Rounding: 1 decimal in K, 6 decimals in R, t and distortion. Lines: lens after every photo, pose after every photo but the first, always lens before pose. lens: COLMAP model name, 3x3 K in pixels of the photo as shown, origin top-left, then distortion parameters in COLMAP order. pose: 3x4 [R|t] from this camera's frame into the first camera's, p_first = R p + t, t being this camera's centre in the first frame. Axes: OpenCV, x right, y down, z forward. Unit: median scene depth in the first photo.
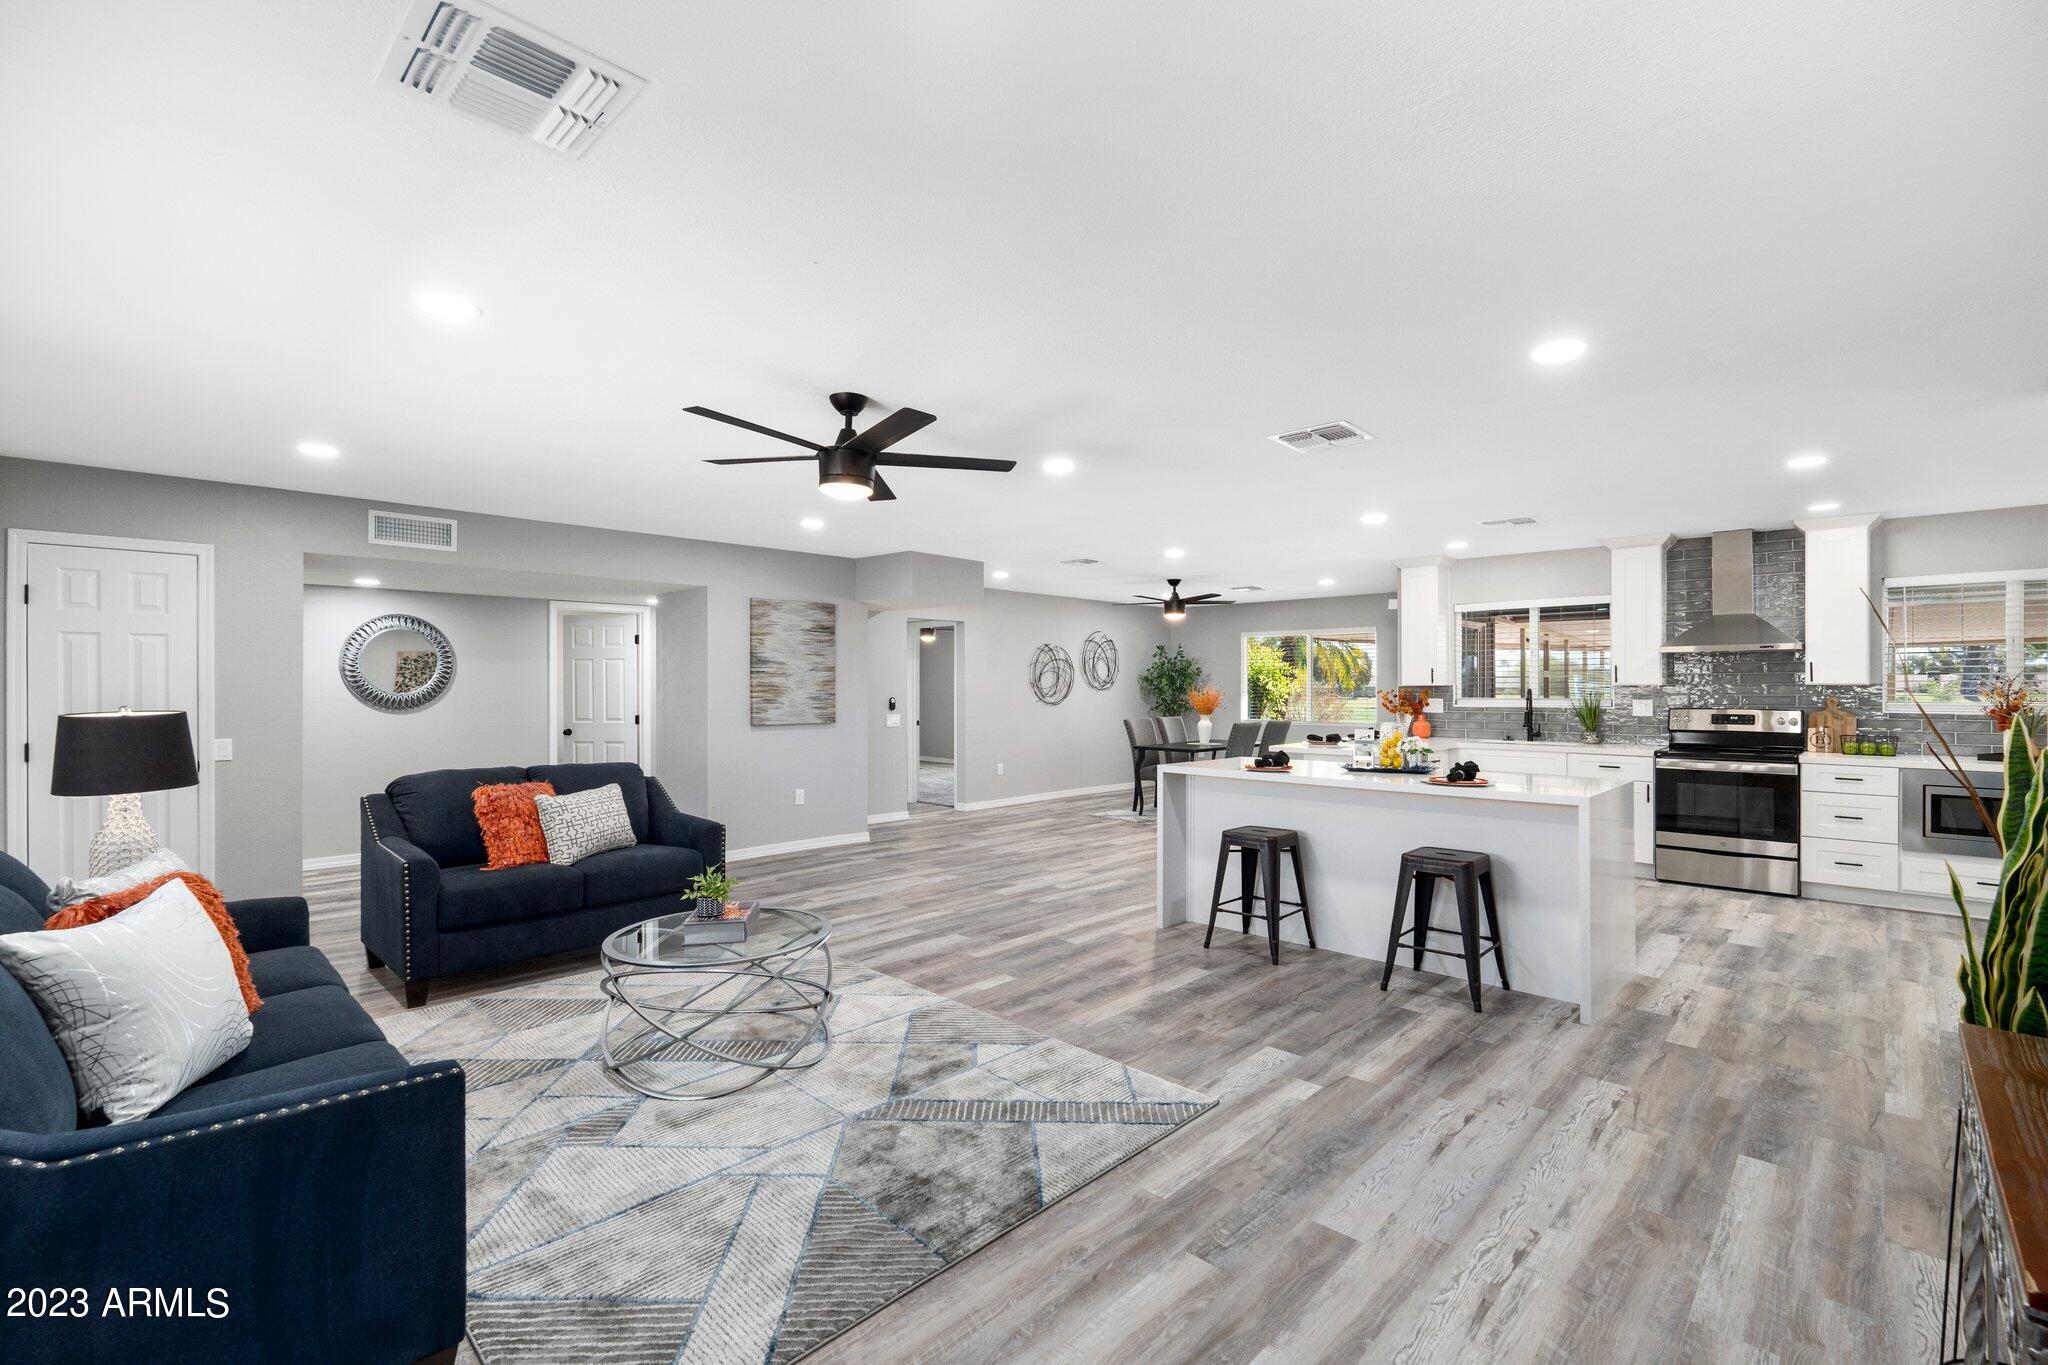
lens RADIAL K [[893.5, 0, 1025.8], [0, 893.5, 686.2], [0, 0, 1]] dist [-0.002982, -0.000430]
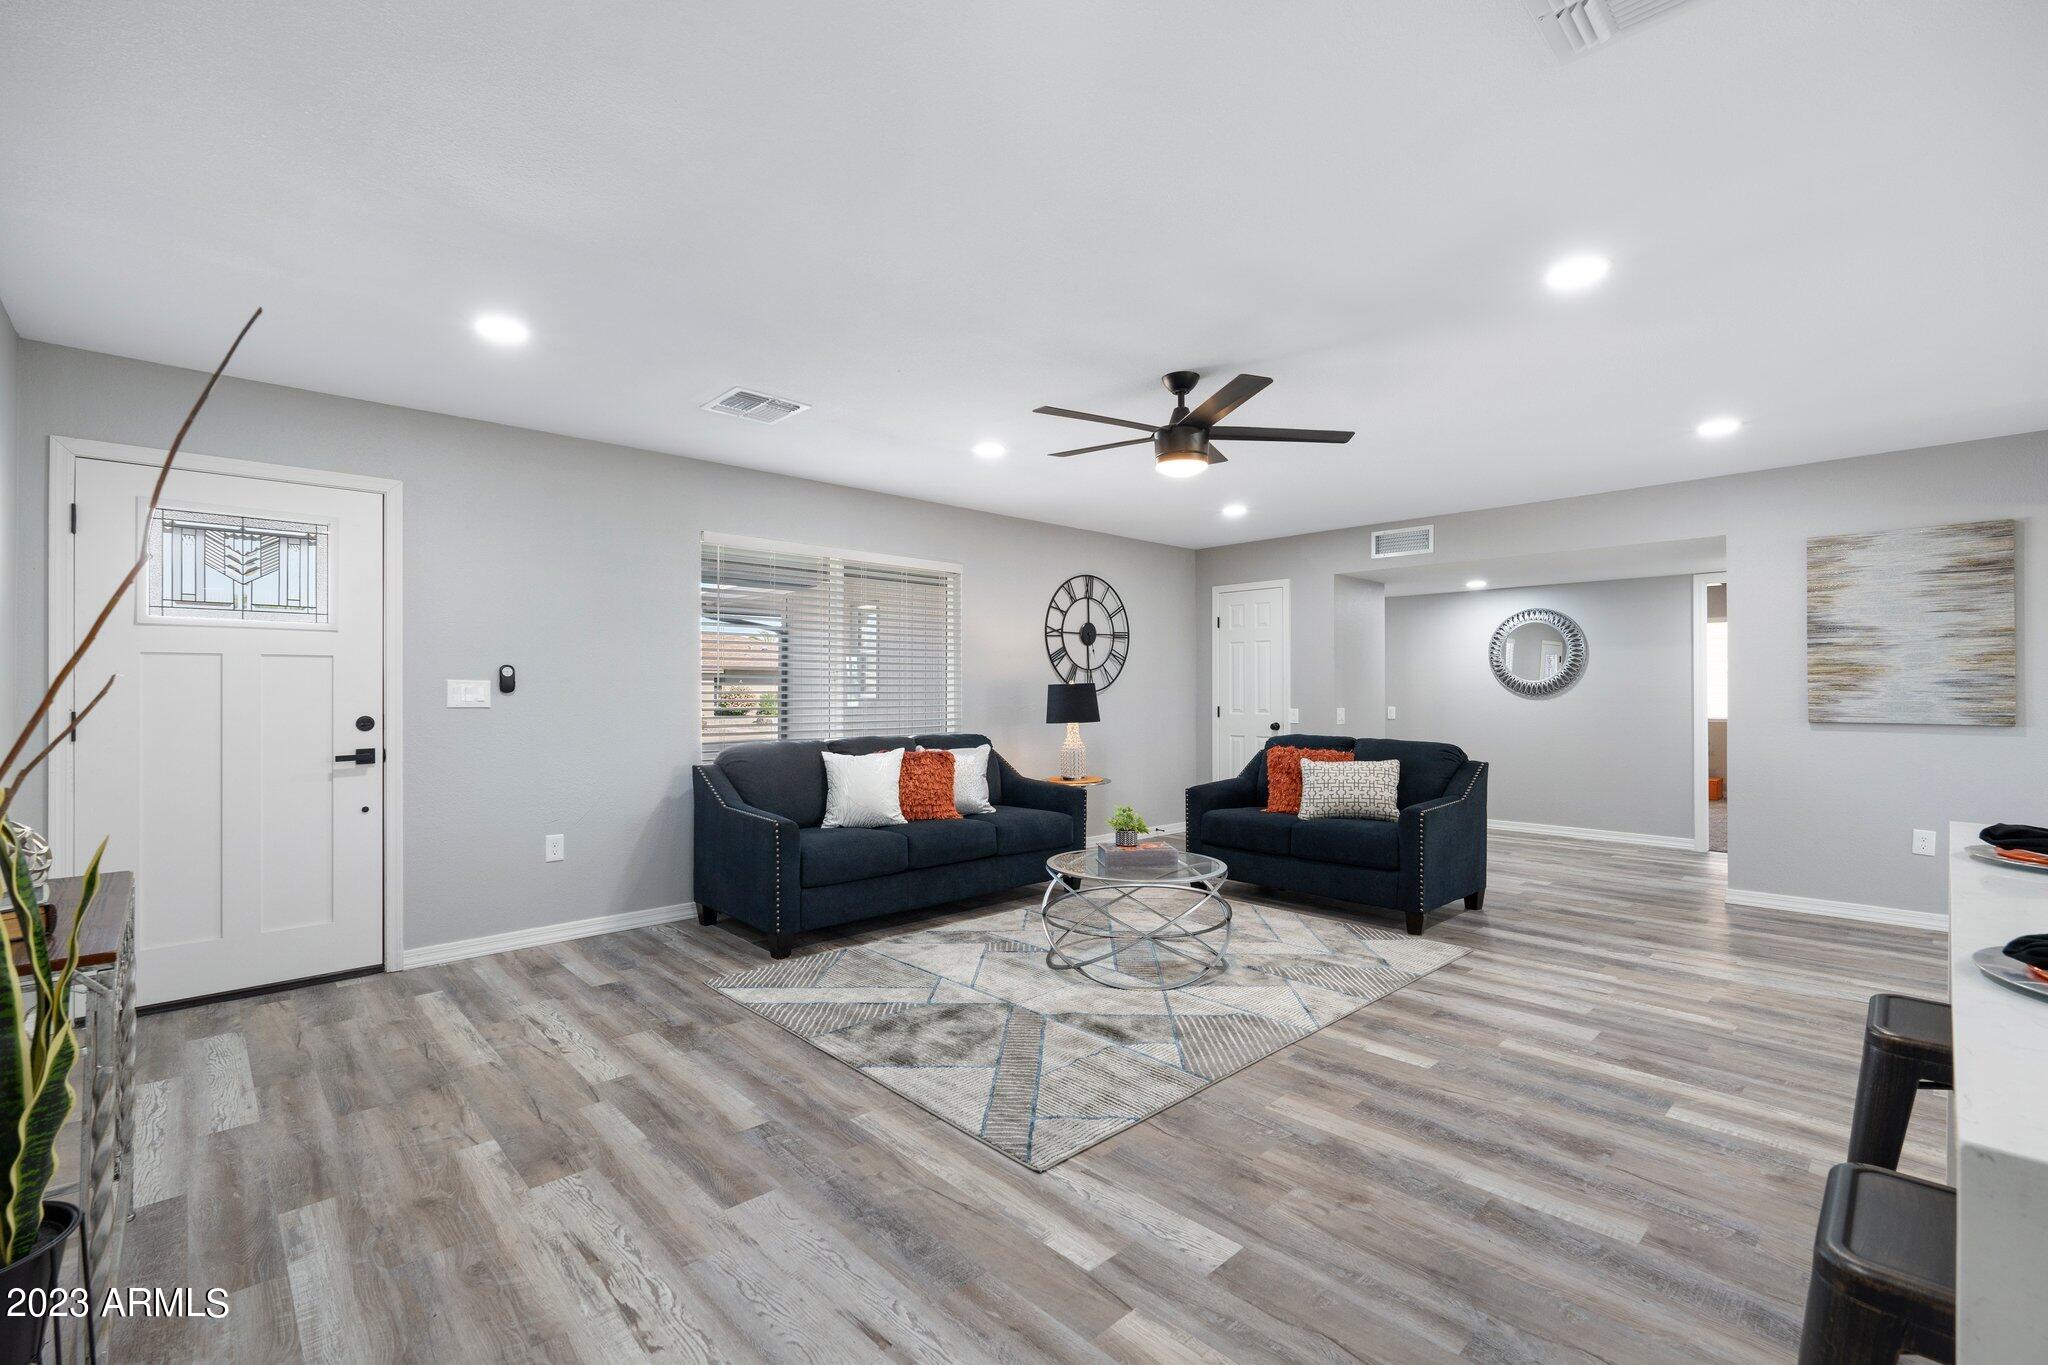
lens RADIAL K [[893.5, 0, 1025.8], [0, 893.5, 686.2], [0, 0, 1]] dist [-0.002982, -0.000430]
pose [[-0.044485, -0.004960, -0.998998, 0.545105], [-0.000203, 0.999988, -0.004956, 0.026194], [0.999010, -0.000018, -0.044485, 0.561534]]
